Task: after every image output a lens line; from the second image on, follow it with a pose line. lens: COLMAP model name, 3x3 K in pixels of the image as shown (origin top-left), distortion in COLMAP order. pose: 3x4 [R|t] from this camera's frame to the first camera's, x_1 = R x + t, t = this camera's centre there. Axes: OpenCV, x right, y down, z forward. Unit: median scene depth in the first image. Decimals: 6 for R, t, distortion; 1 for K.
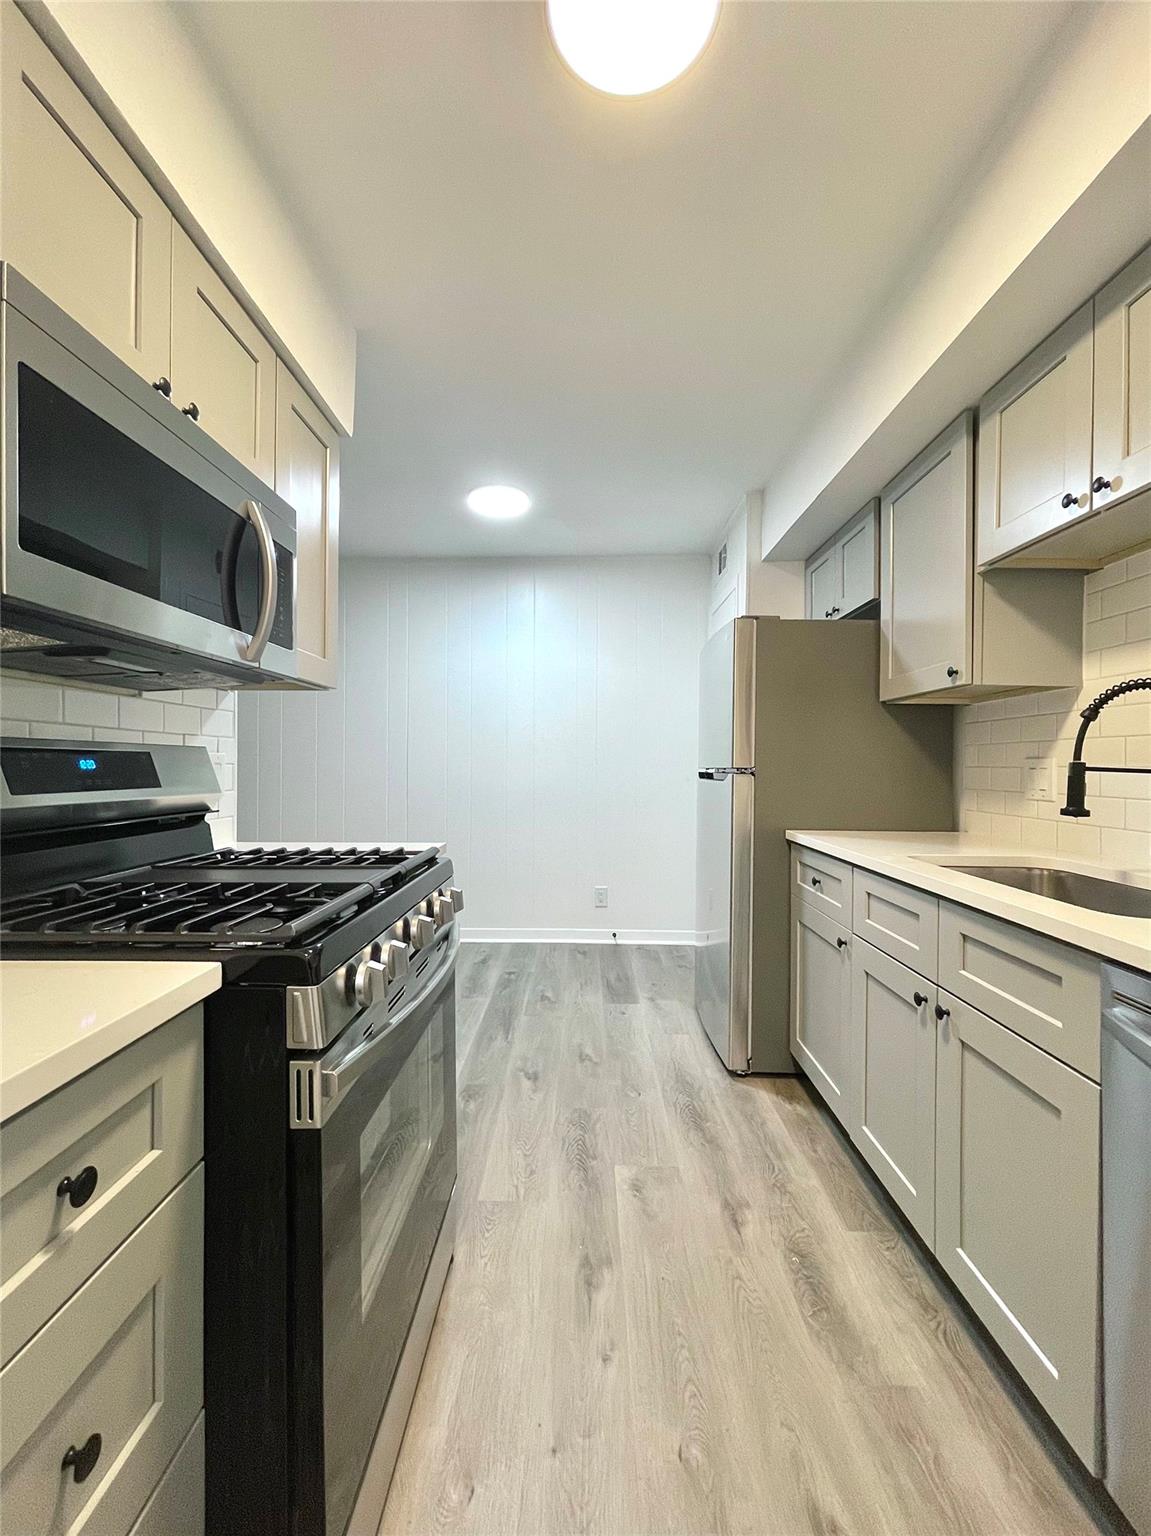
lens RADIAL K [[651.4, 0, 575.5], [0, 651.4, 768.0], [0, 0, 1]] dist [-0.001142, 0.000996]
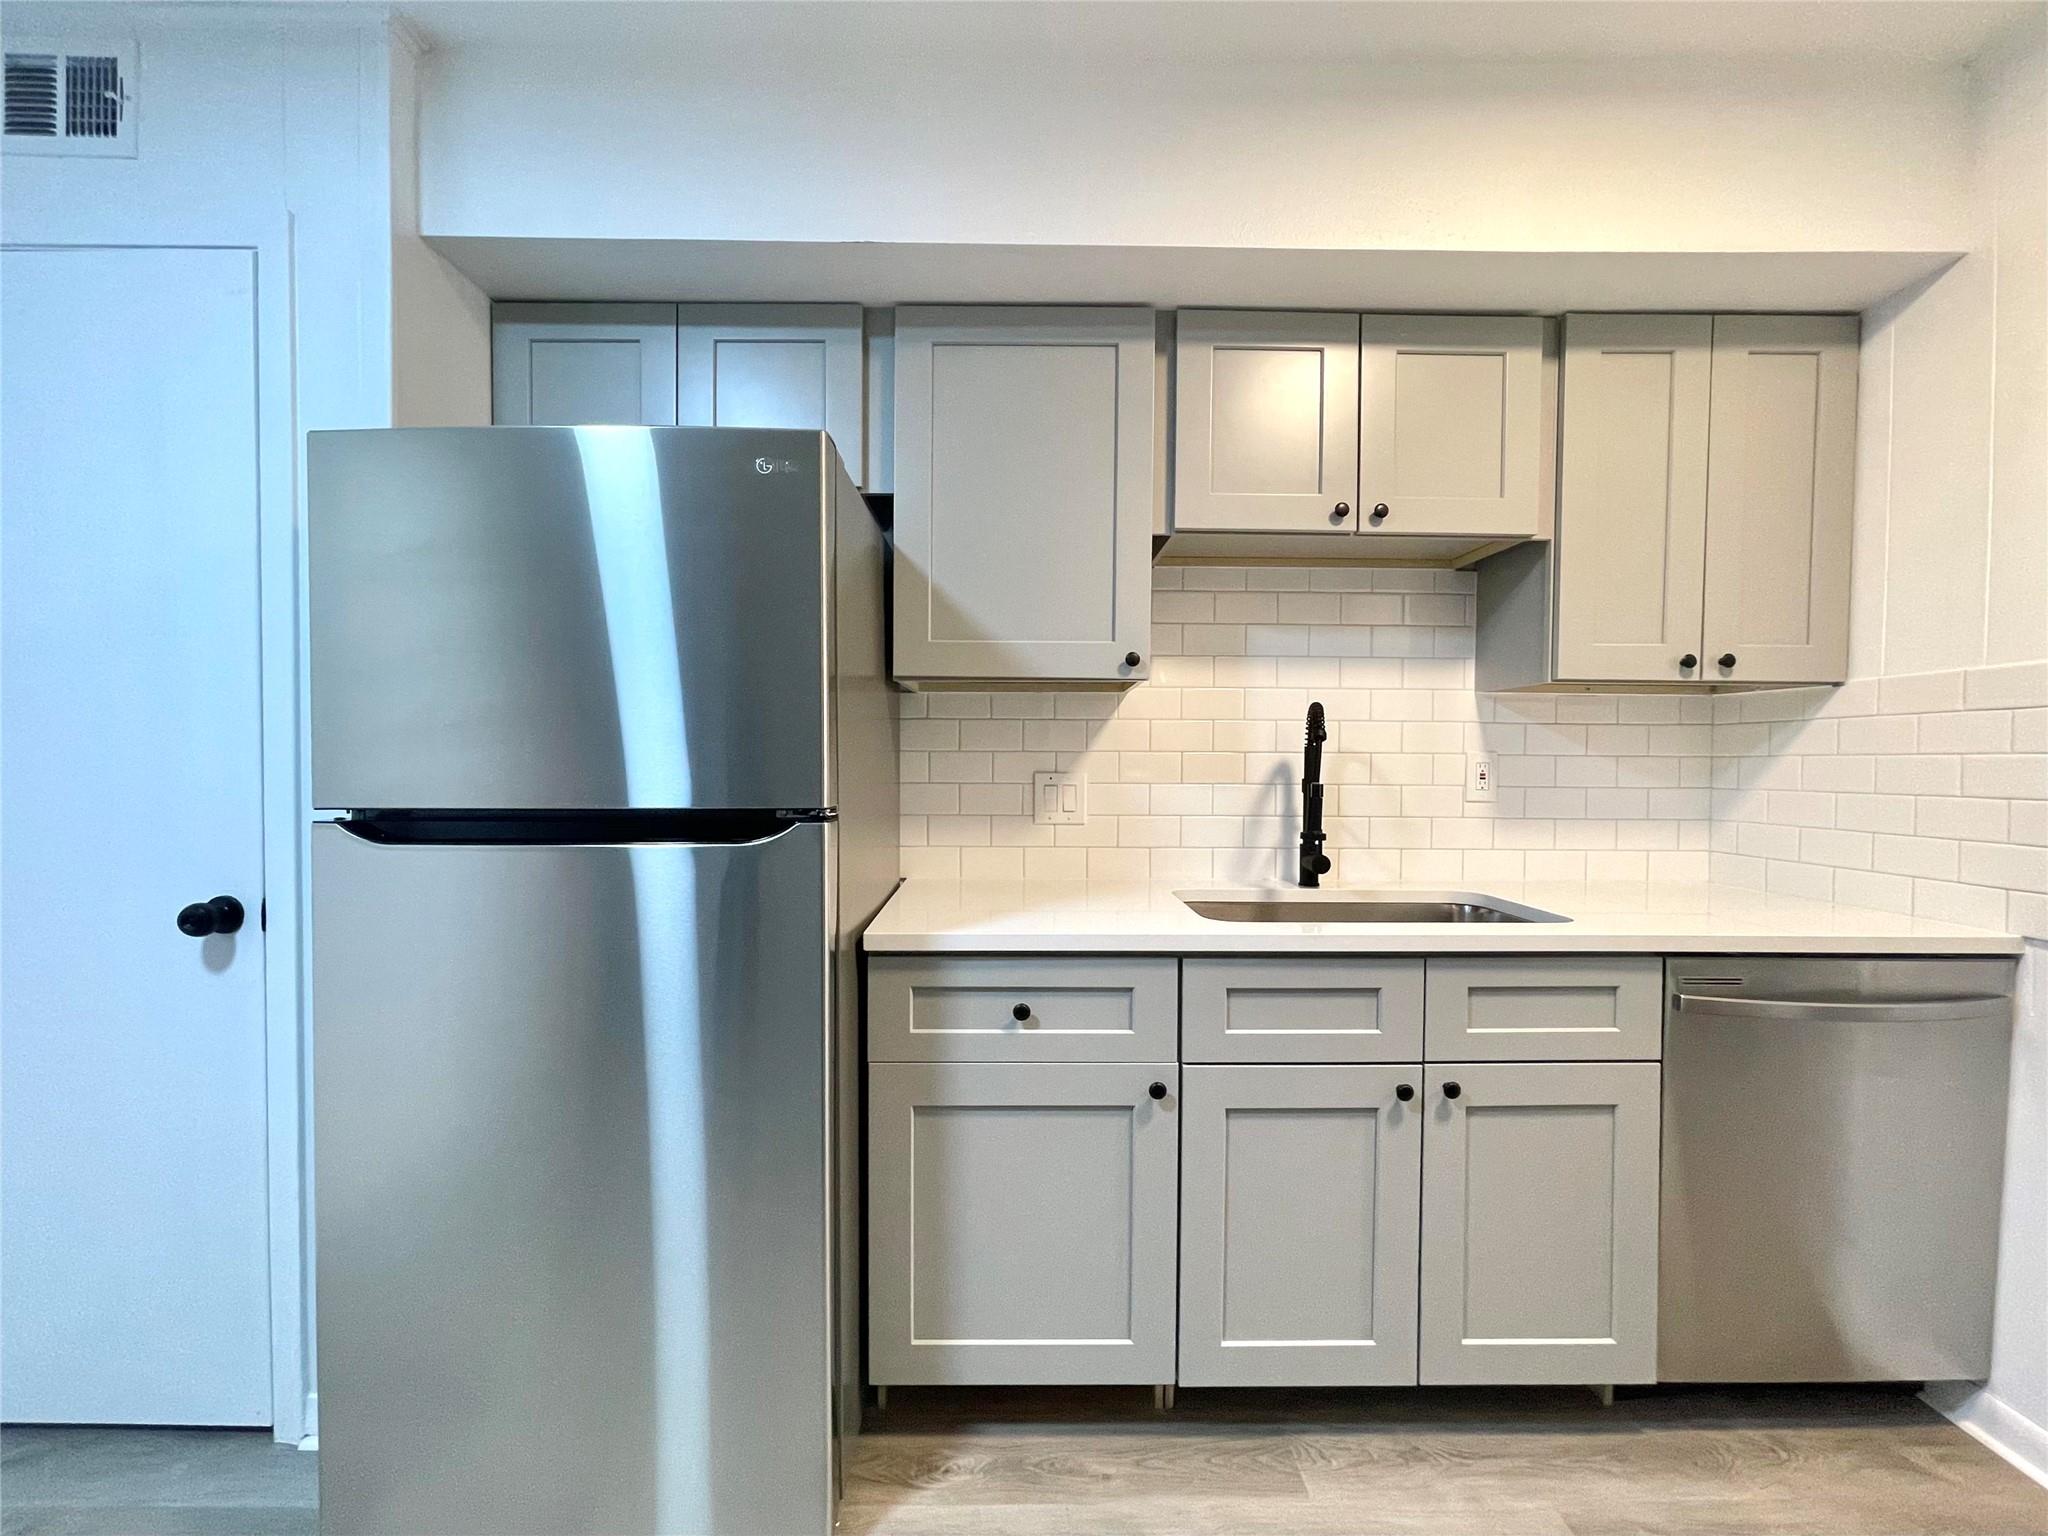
lens RADIAL K [[833.1, 0, 1032.2], [0, 833.1, 775.1], [0, 0, 1]] dist [-0.001457, -0.000114]
pose [[-0.027415, -0.031705, 0.999121, -0.331511], [0.001891, 0.999493, 0.031769, -0.045578], [-0.999622, 0.002760, -0.027341, 1.070020]]
